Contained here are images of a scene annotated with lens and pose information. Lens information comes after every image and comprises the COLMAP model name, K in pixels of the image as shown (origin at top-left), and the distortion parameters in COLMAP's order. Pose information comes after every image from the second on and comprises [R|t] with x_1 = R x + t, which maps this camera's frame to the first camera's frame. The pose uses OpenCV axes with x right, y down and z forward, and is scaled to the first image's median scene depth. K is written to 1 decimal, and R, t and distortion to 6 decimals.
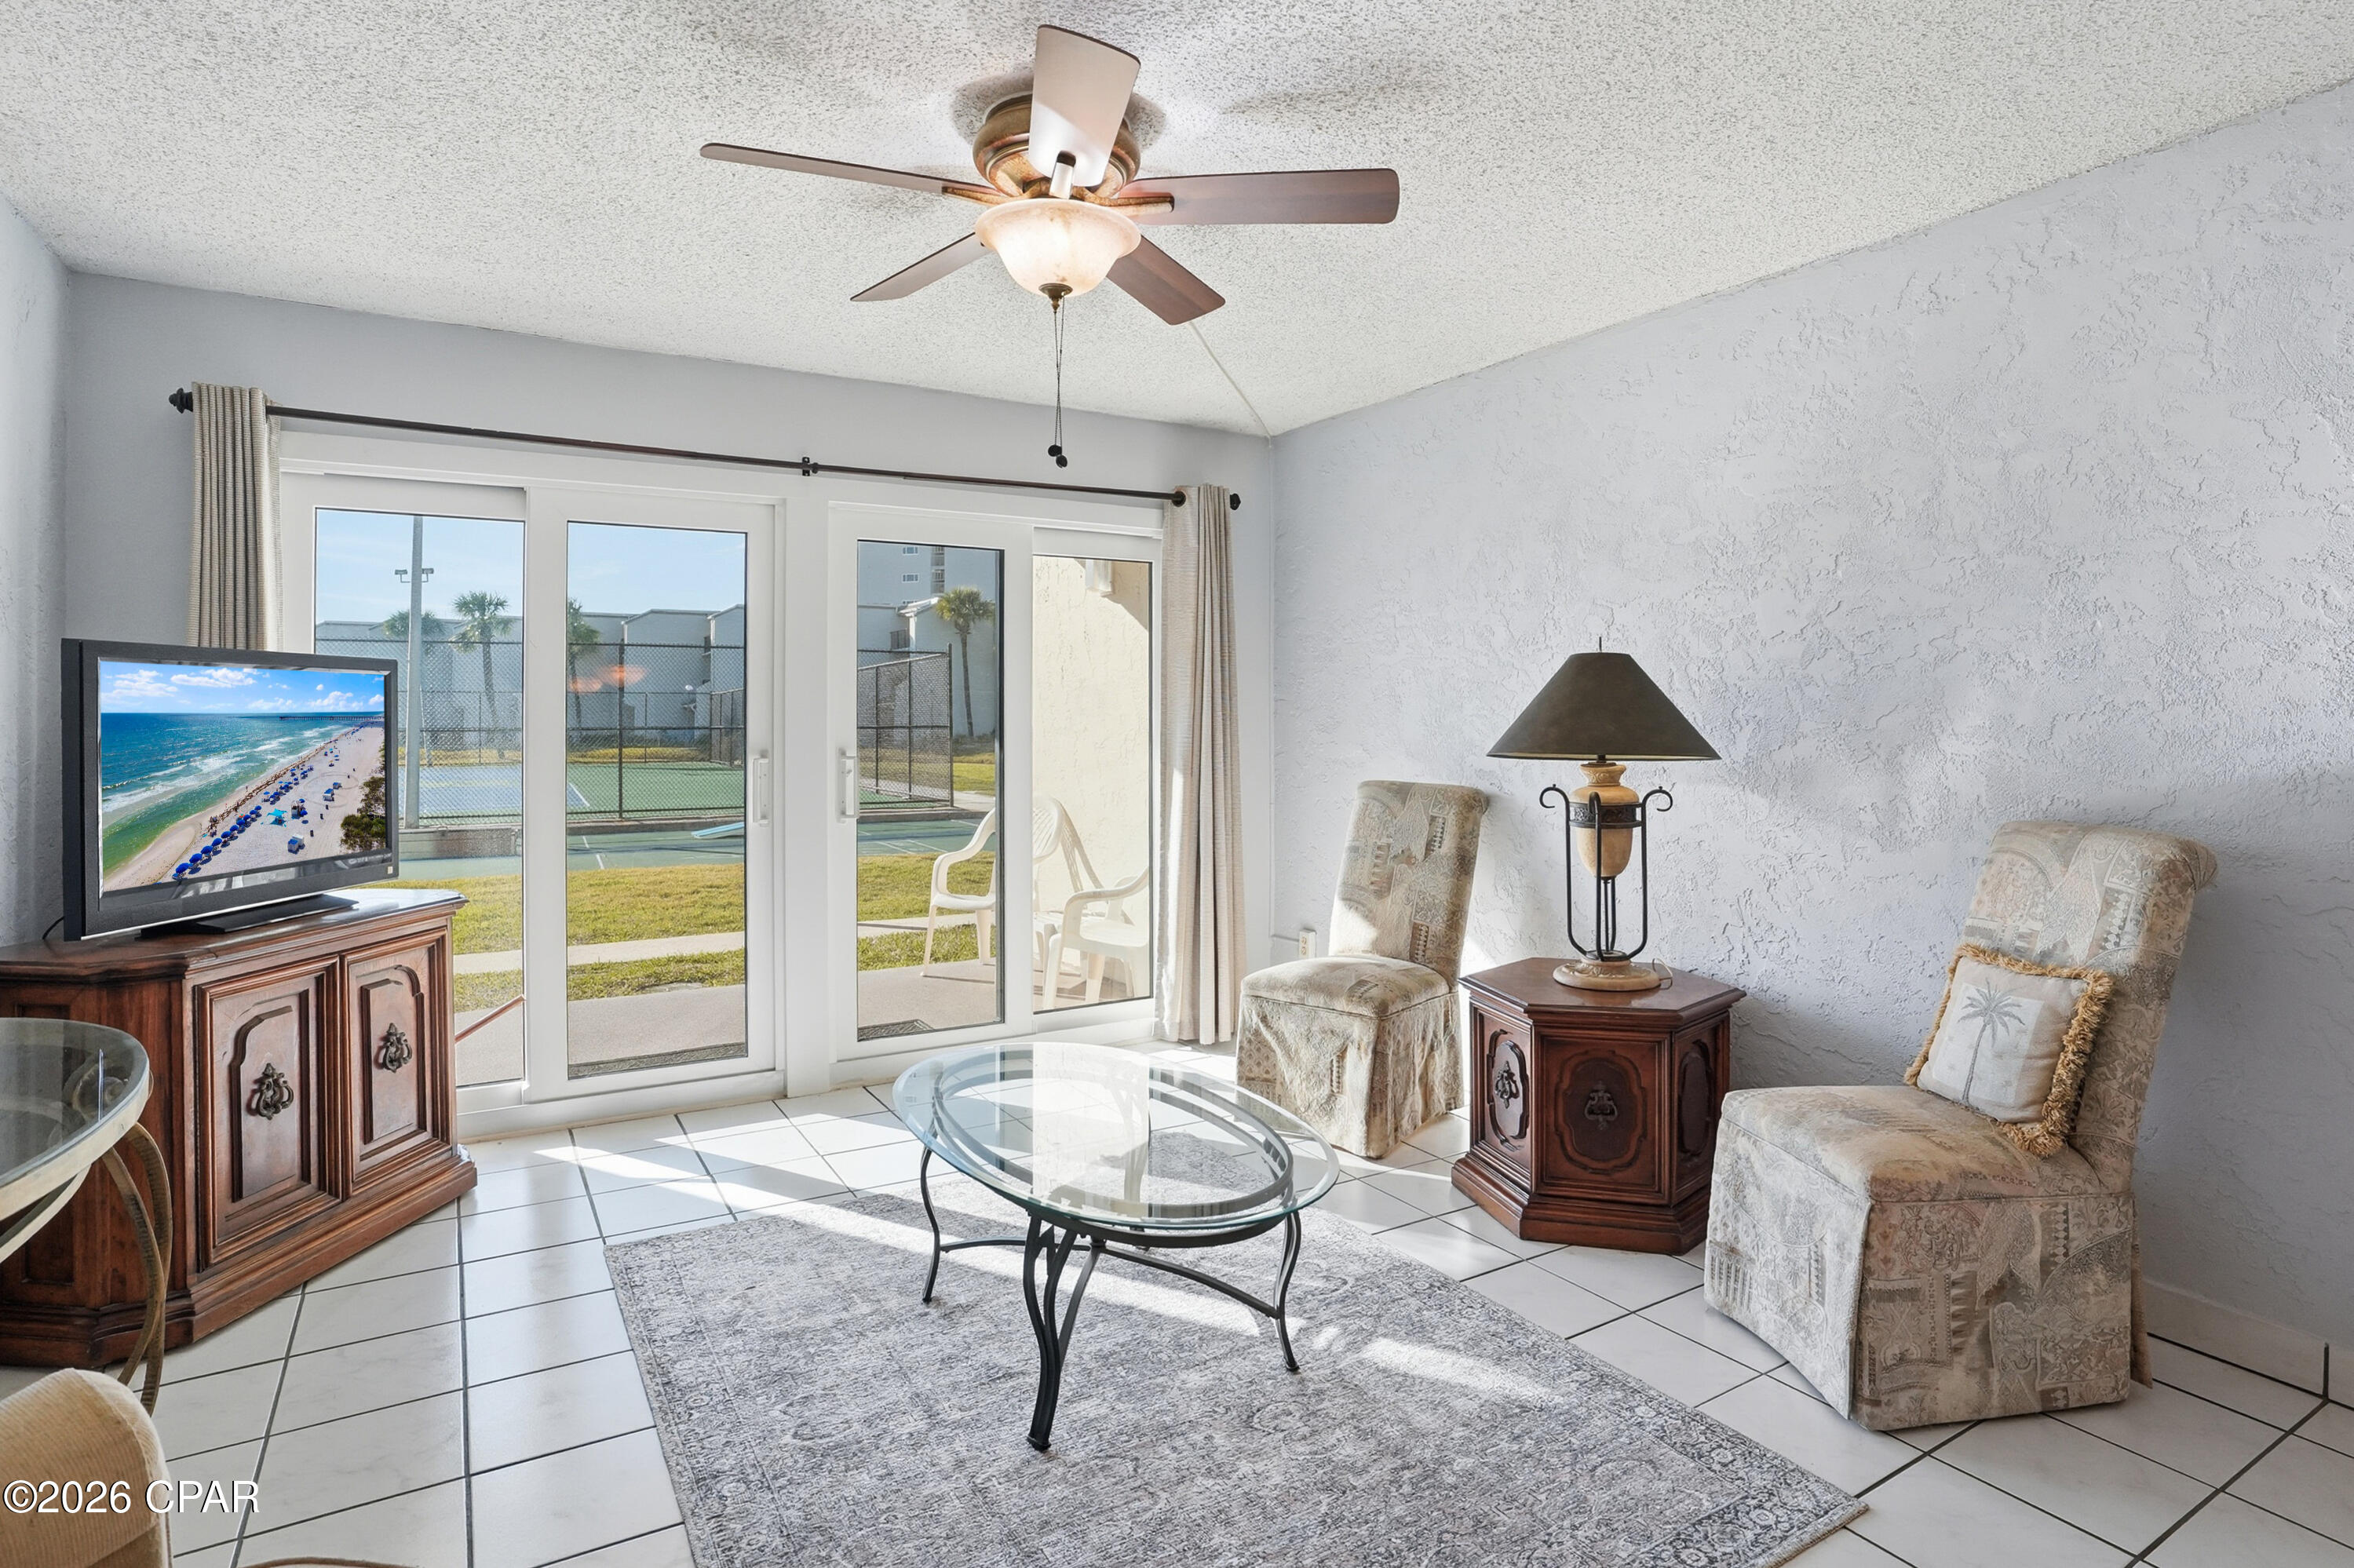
lens RADIAL K [[1168.8, 0, 1185.2], [0, 1168.8, 743.3], [0, 0, 1]] dist [-0.061569, 0.025304]
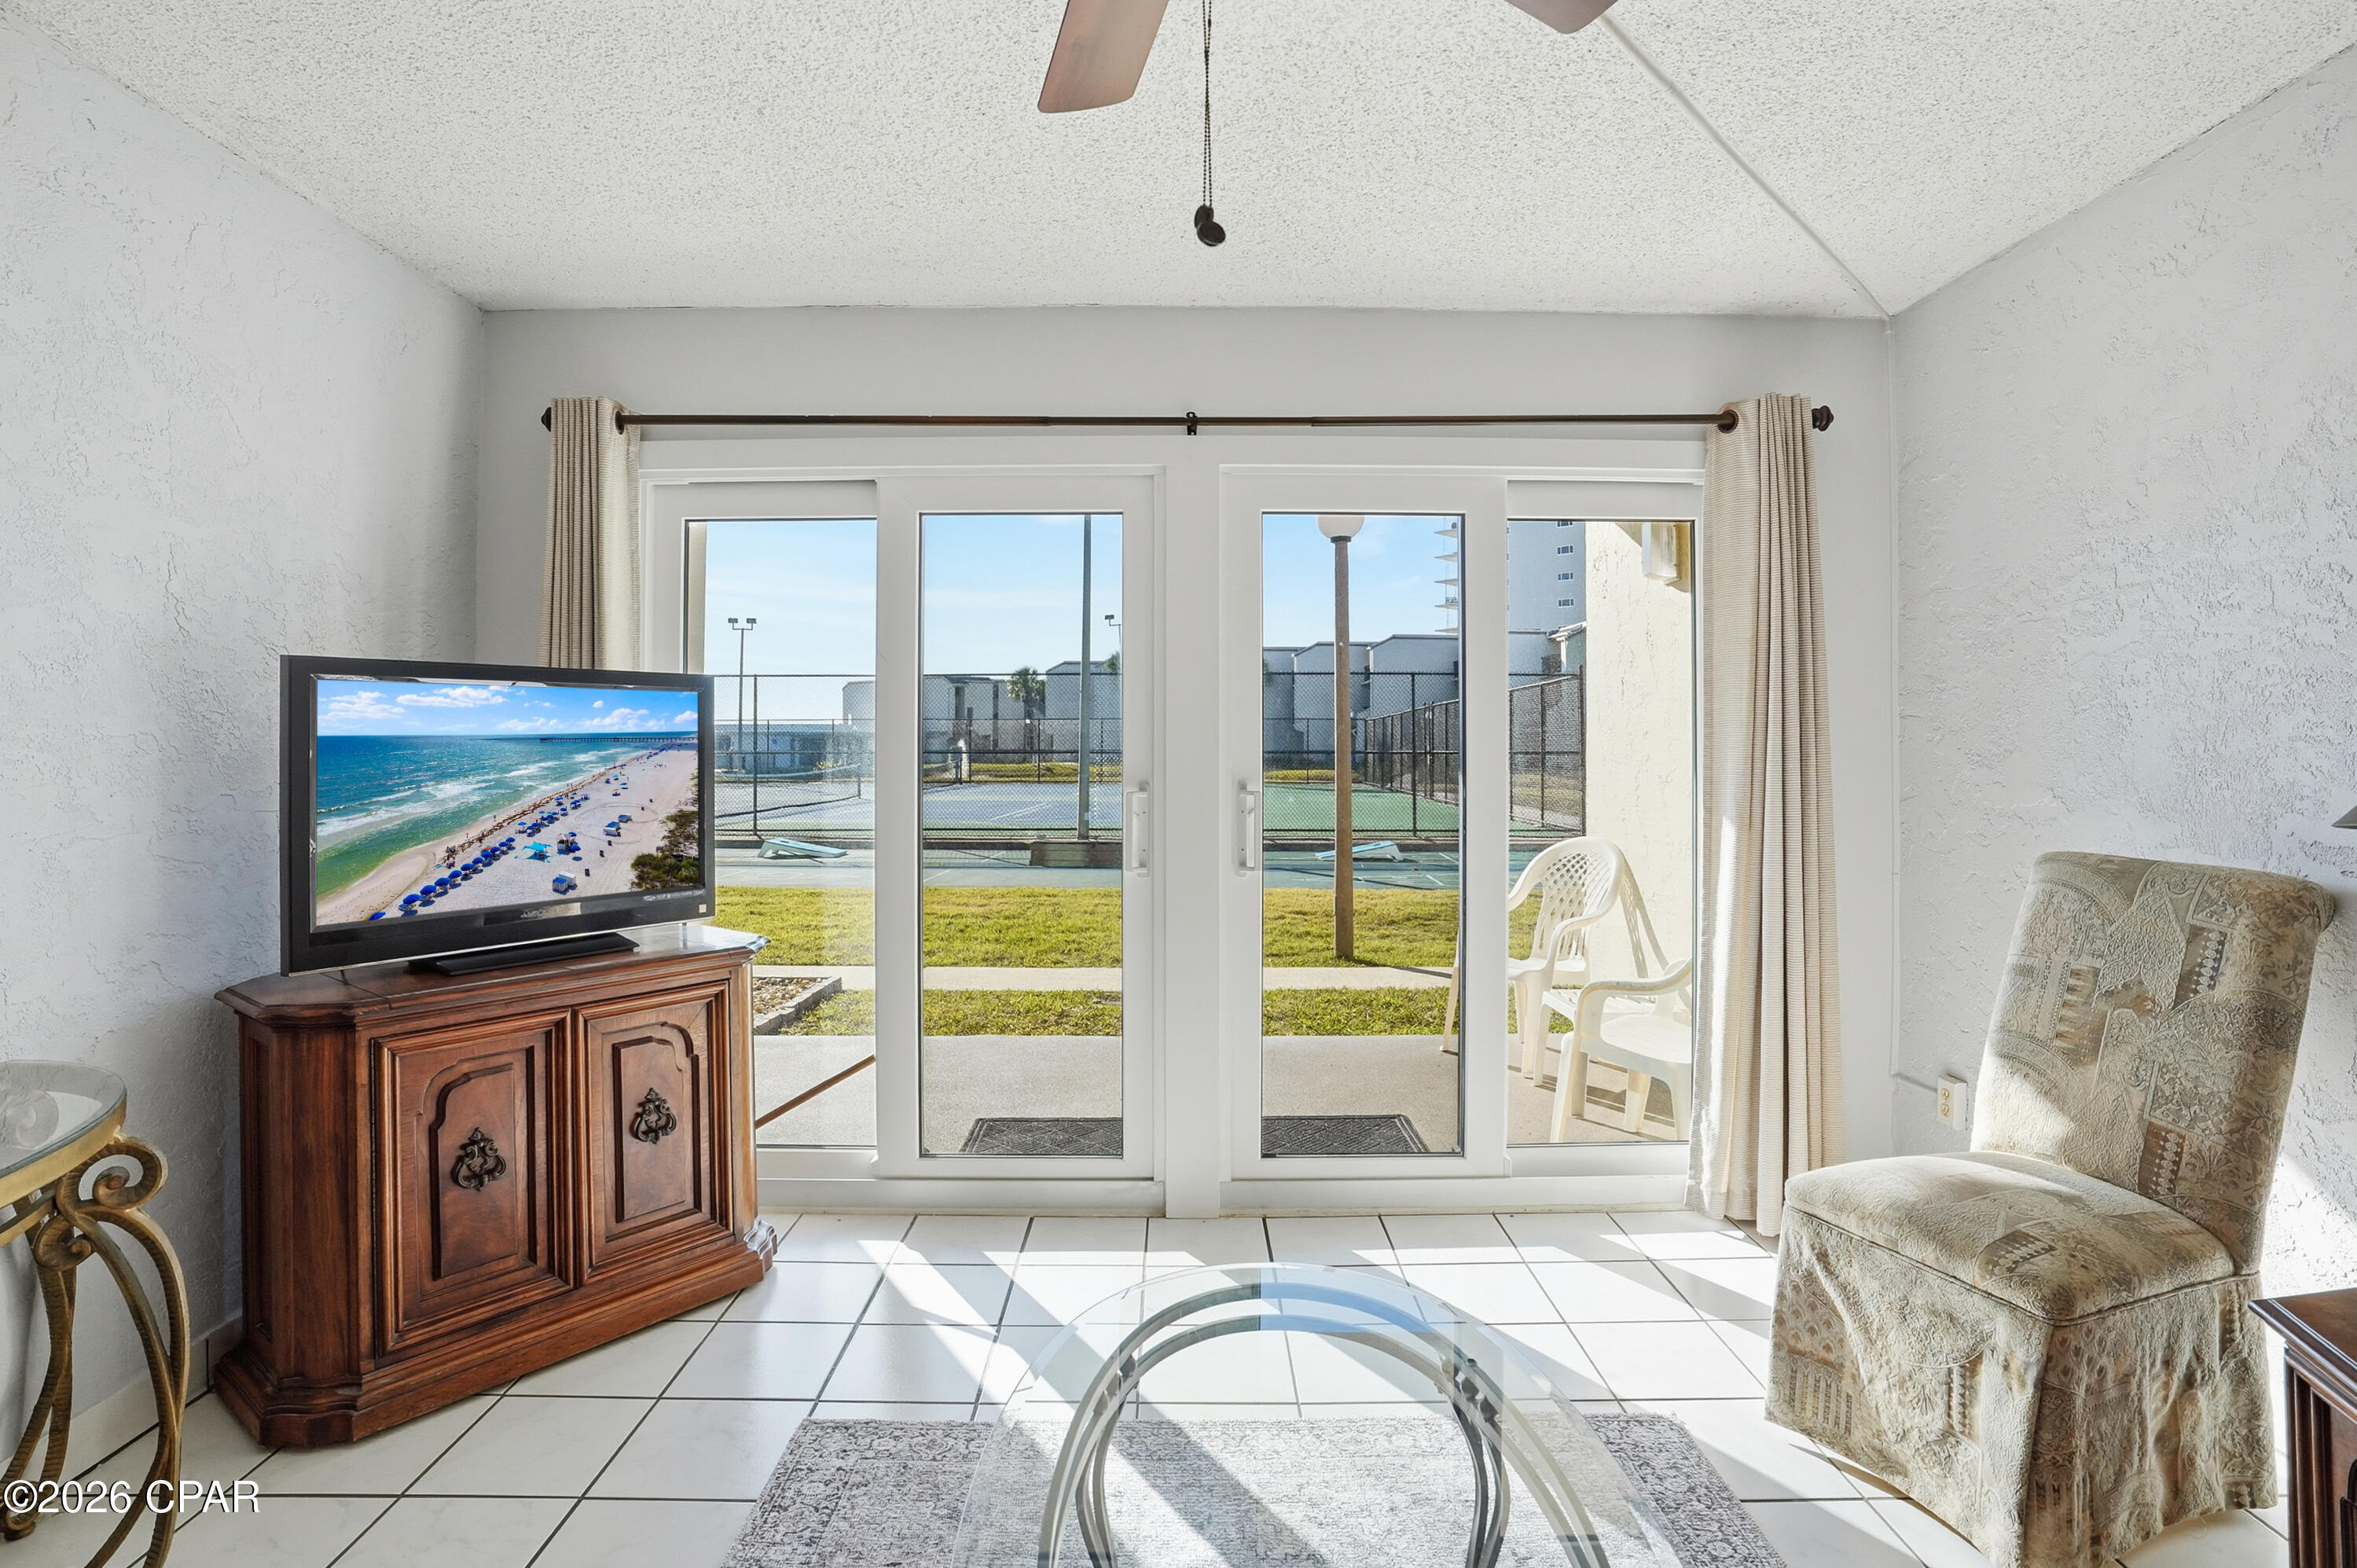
lens RADIAL K [[1170.4, 0, 1186.7], [0, 1170.4, 743.3], [0, 0, 1]] dist [-0.061569, 0.025304]
pose [[0.859607, 0.001610, -0.510953, 0.092678], [-0.012974, 0.999741, -0.018677, -0.007205], [0.510791, 0.022684, 0.859406, 0.366077]]
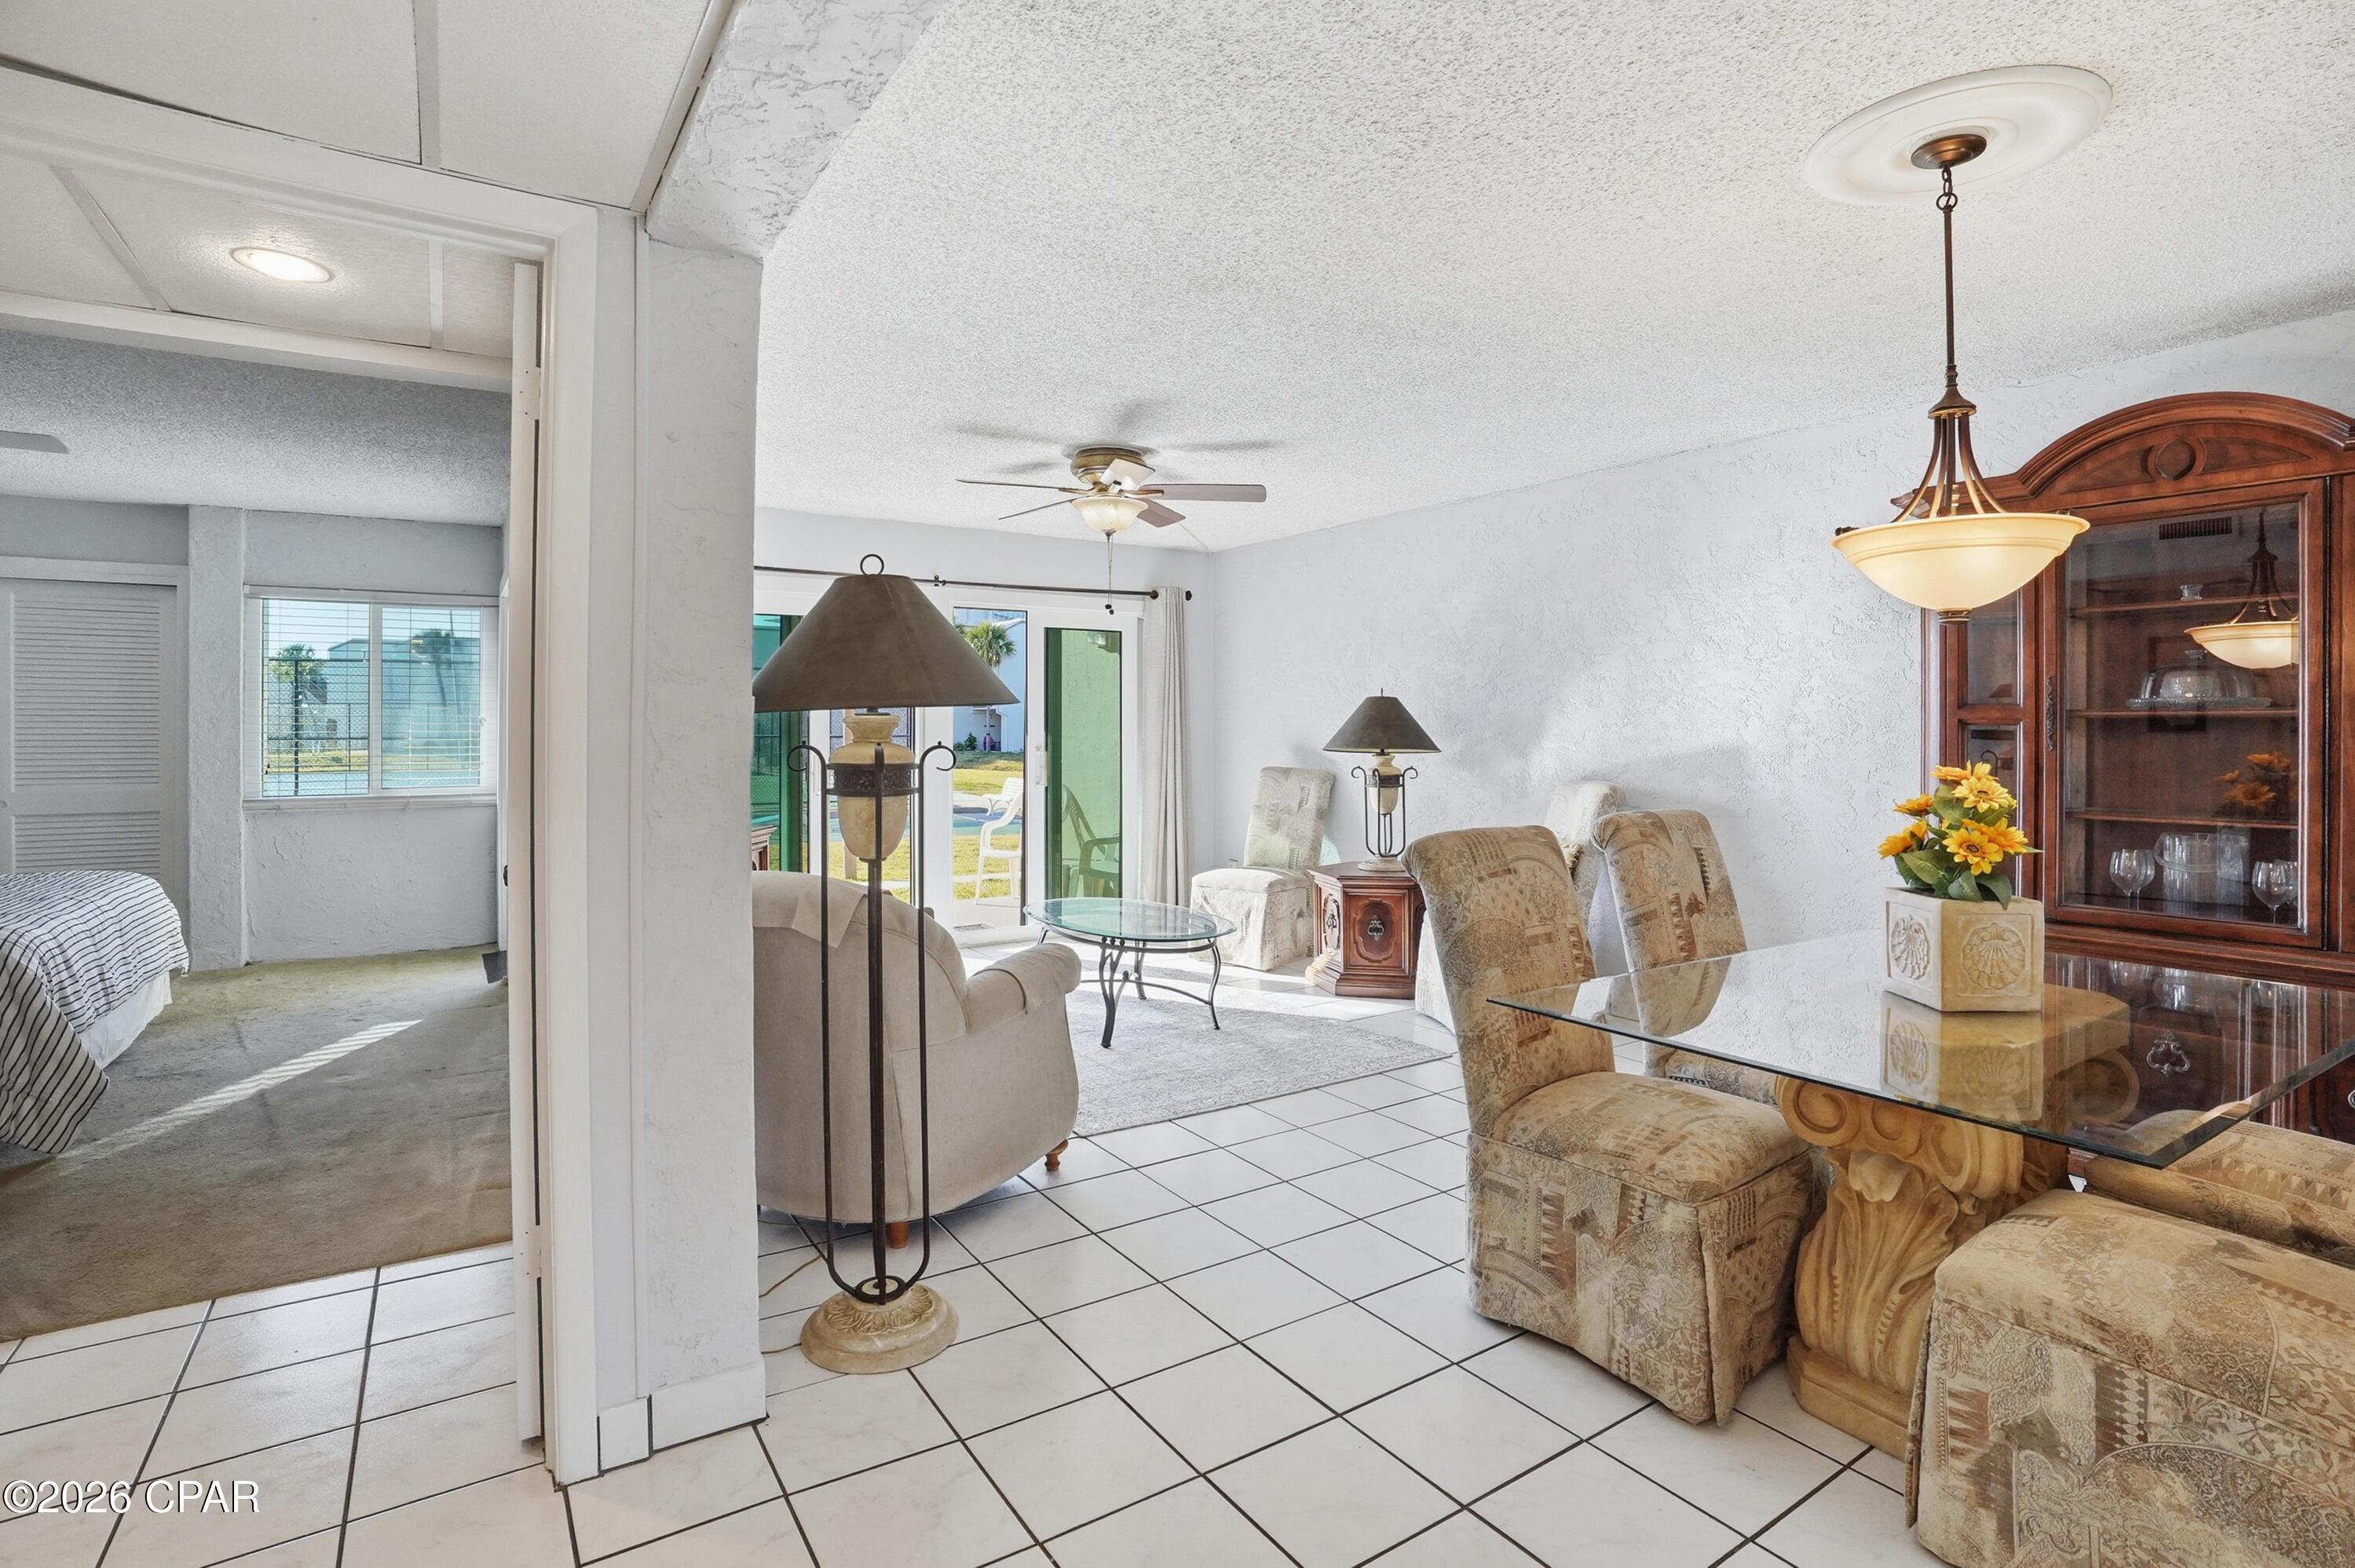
lens RADIAL K [[1088.8, 0, 1169.9], [0, 1088.8, 737.3], [0, 0, 1]] dist [-0.001155, 0.000237]
pose [[0.999540, 0.002766, 0.030216, -0.040305], [-0.002367, 0.999910, -0.013219, 0.013162], [-0.030249, 0.013141, 0.999456, -0.720739]]
